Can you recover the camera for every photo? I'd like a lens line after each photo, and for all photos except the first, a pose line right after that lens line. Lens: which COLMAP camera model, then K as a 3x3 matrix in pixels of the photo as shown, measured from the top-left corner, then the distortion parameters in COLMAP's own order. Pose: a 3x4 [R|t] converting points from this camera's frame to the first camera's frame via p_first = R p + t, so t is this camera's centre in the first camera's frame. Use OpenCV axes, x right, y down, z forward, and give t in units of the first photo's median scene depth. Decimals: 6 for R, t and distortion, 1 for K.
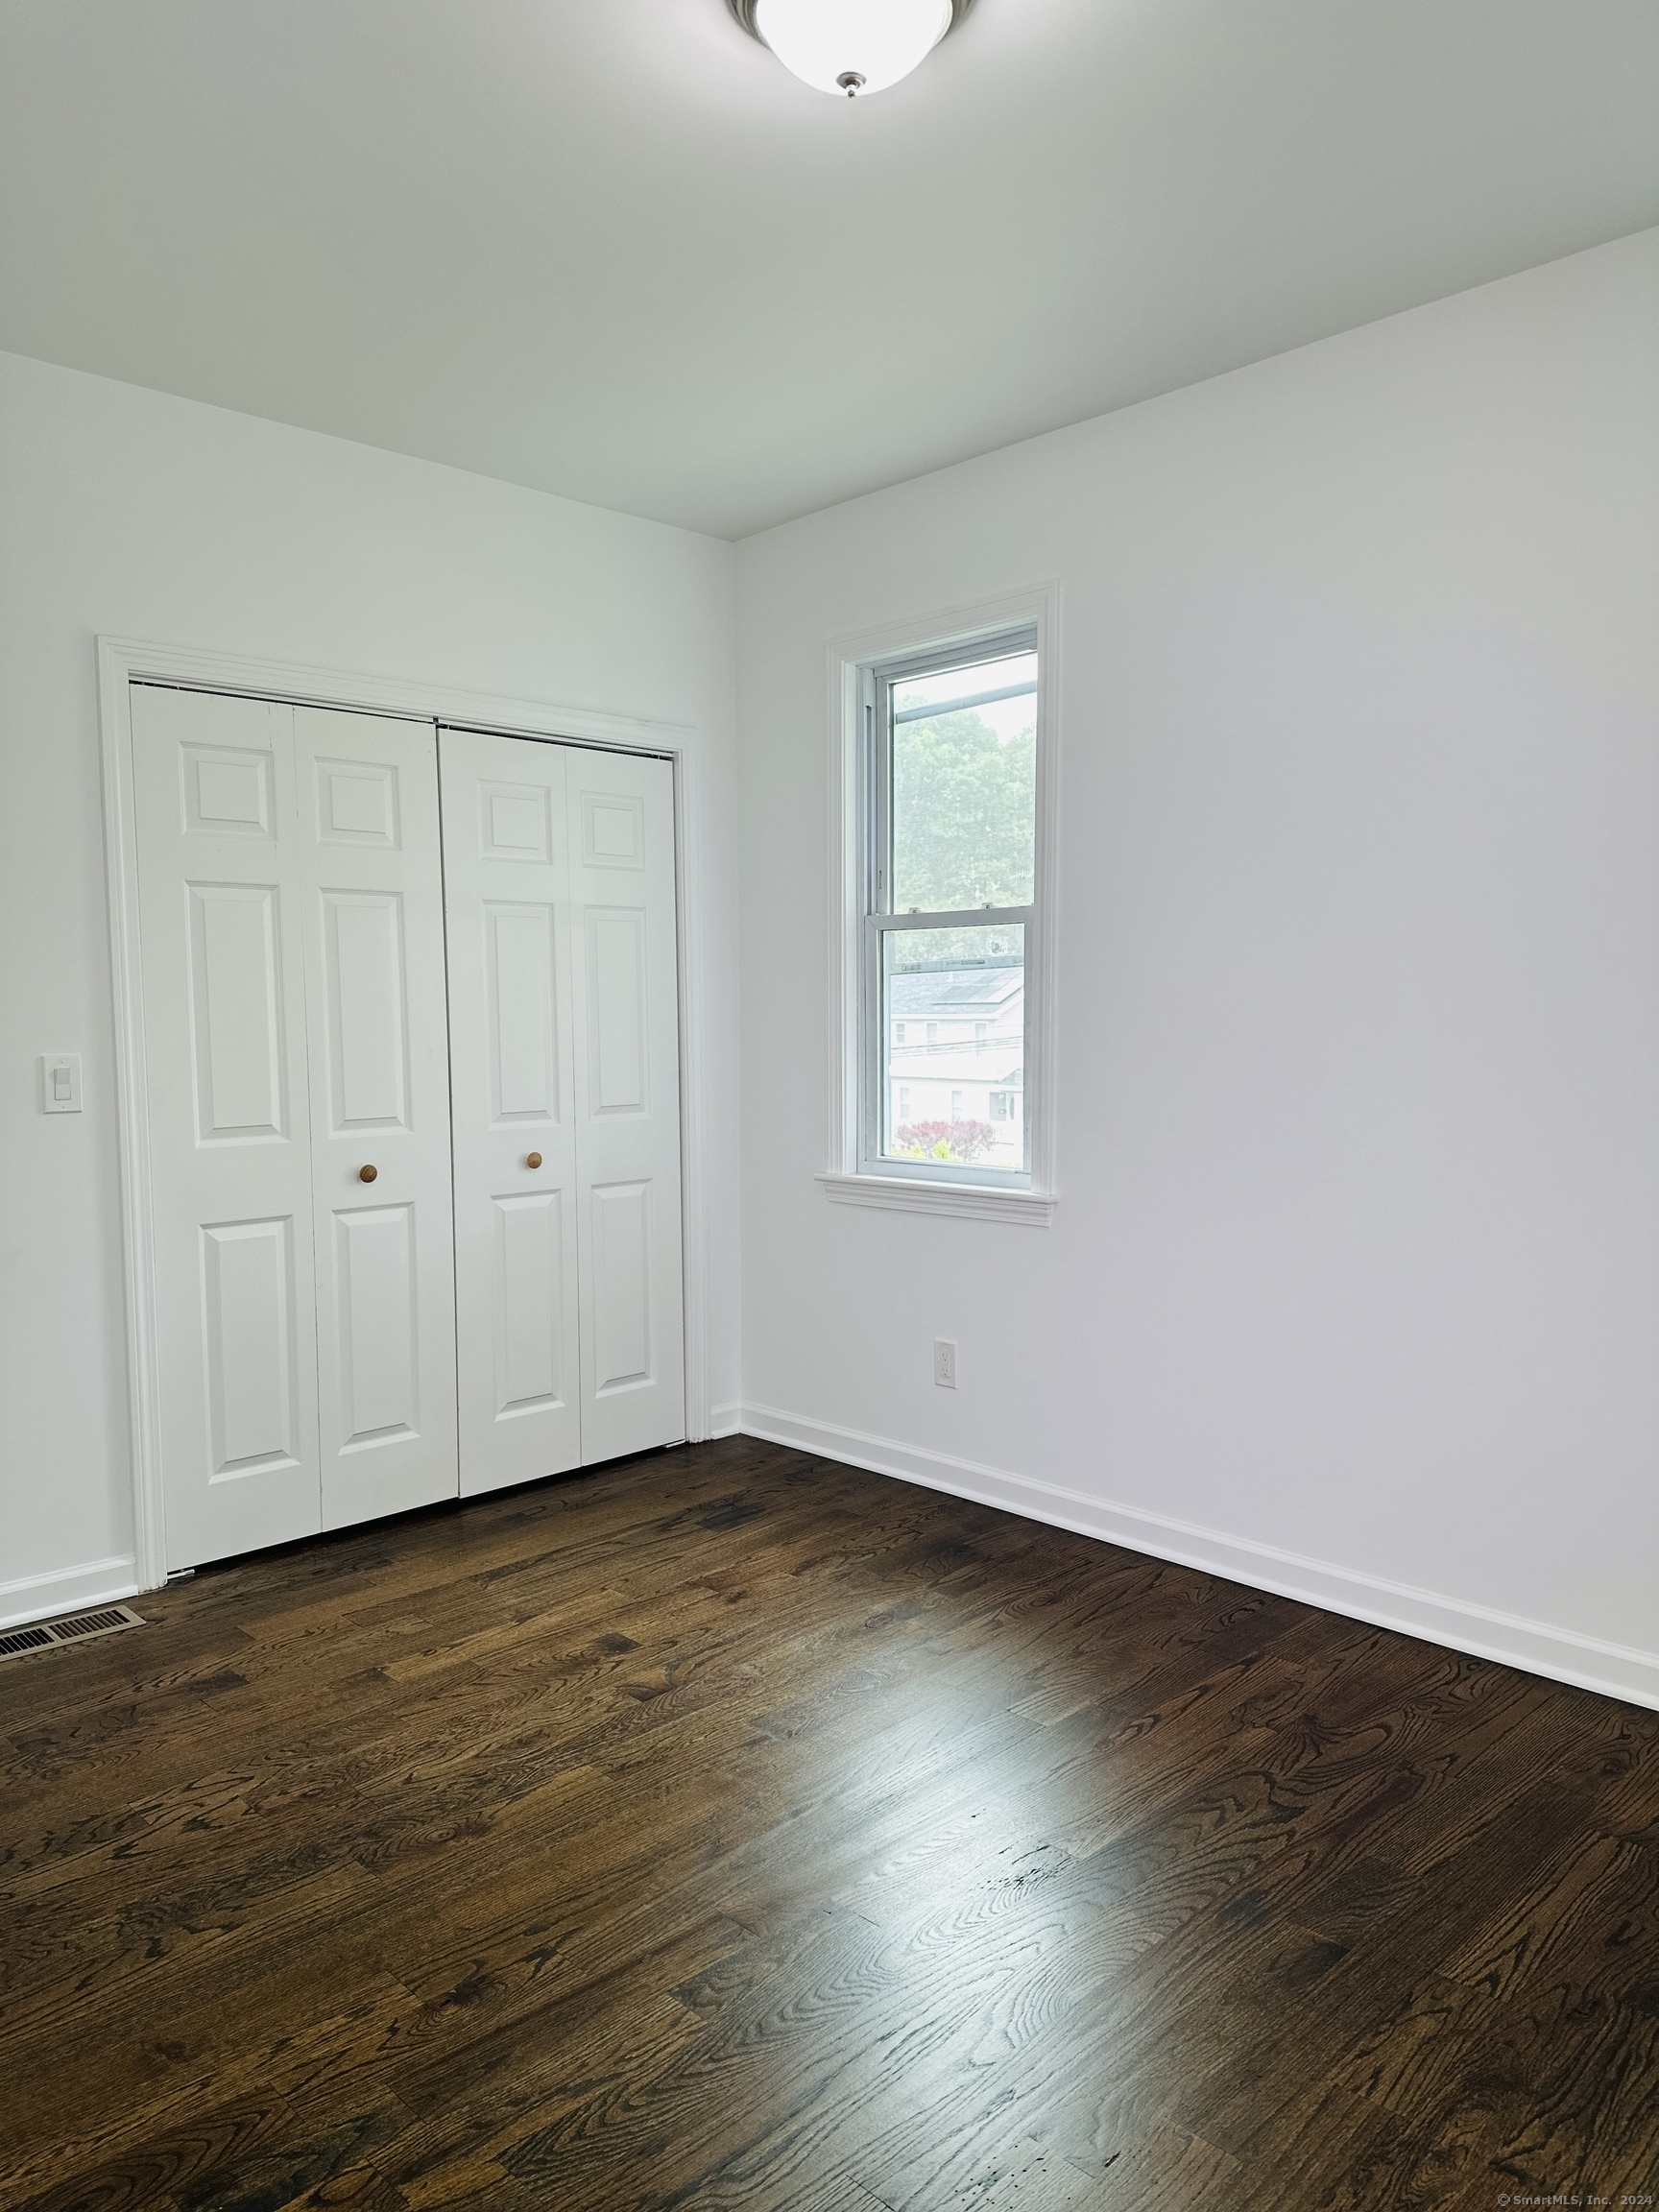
lens RADIAL K [[1533.9, 0, 832.6], [0, 1533.9, 1119.6], [0, 0, 1]] dist [0.177938, -0.370170]
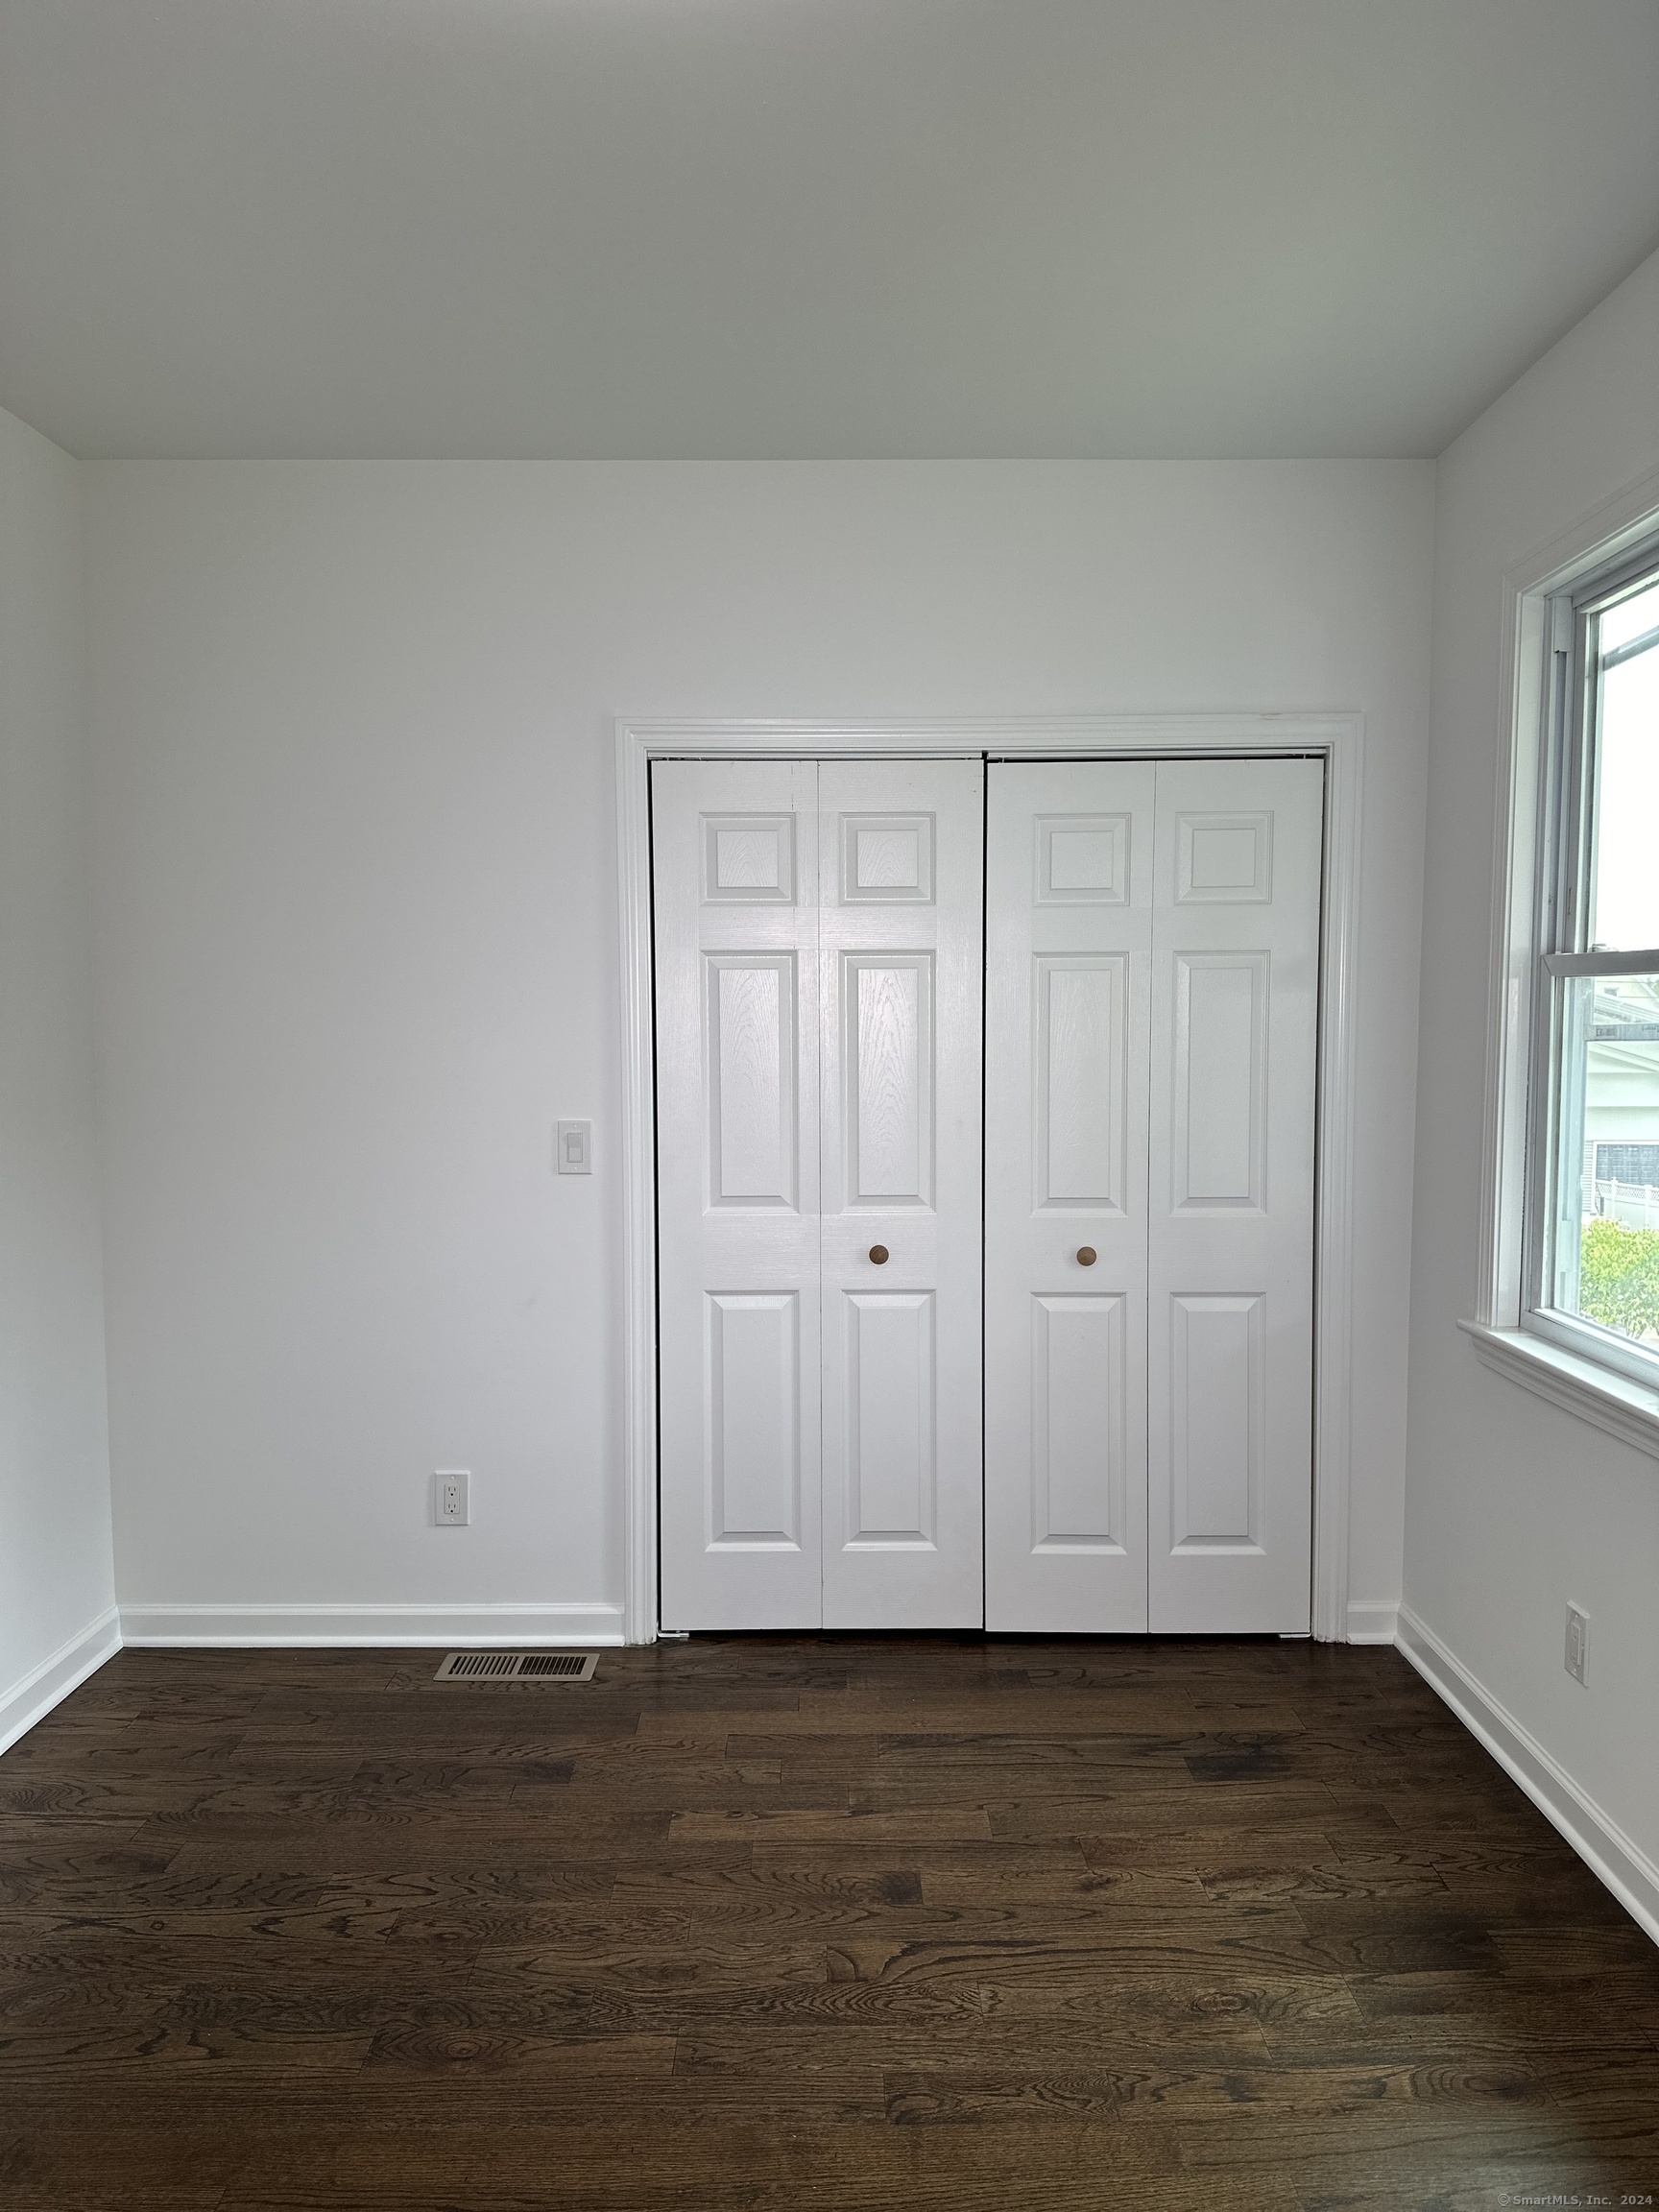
lens RADIAL K [[1539.7, 0, 828.5], [0, 1539.7, 1114.9], [0, 0, 1]] dist [0.154033, -0.258288]
pose [[0.721715, 0.051097, -0.690302, 0.319635], [-0.054872, 0.998357, 0.016531, -0.063753], [0.690012, 0.025948, 0.723332, 0.319050]]
